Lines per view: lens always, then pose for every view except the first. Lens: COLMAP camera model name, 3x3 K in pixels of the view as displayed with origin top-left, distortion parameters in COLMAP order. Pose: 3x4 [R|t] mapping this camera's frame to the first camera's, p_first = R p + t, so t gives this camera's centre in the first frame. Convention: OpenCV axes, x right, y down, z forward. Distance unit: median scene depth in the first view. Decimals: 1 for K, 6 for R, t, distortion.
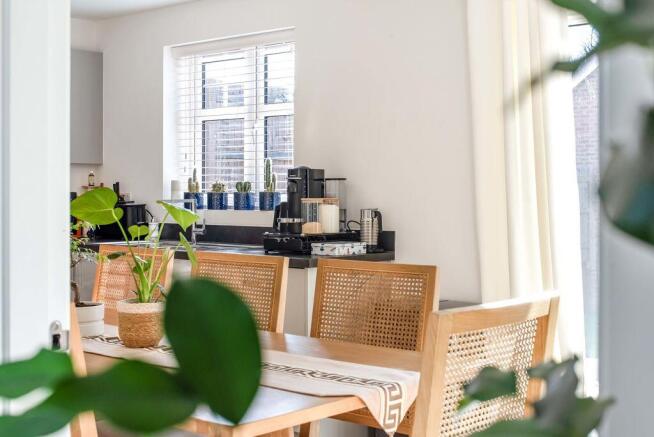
lens RADIAL K [[911.0, 0, 327.6], [0, 911.0, 218.9], [0, 0, 1]] dist [-0.035913, 0.000000]
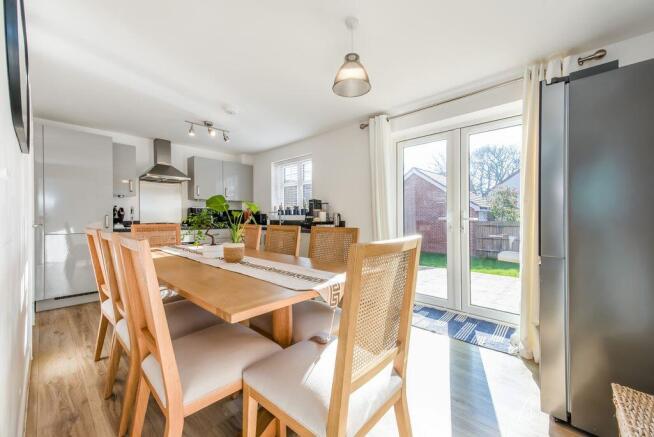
lens RADIAL K [[262.4, 0, 322.2], [0, 262.4, 219.4], [0, 0, 1]] dist [0.000895, 0.000094]
pose [[0.999664, 0.002410, -0.025804, 0.020422], [-0.002700, 0.999934, -0.011204, 0.017288], [0.025775, 0.011270, 0.999604, 0.149716]]
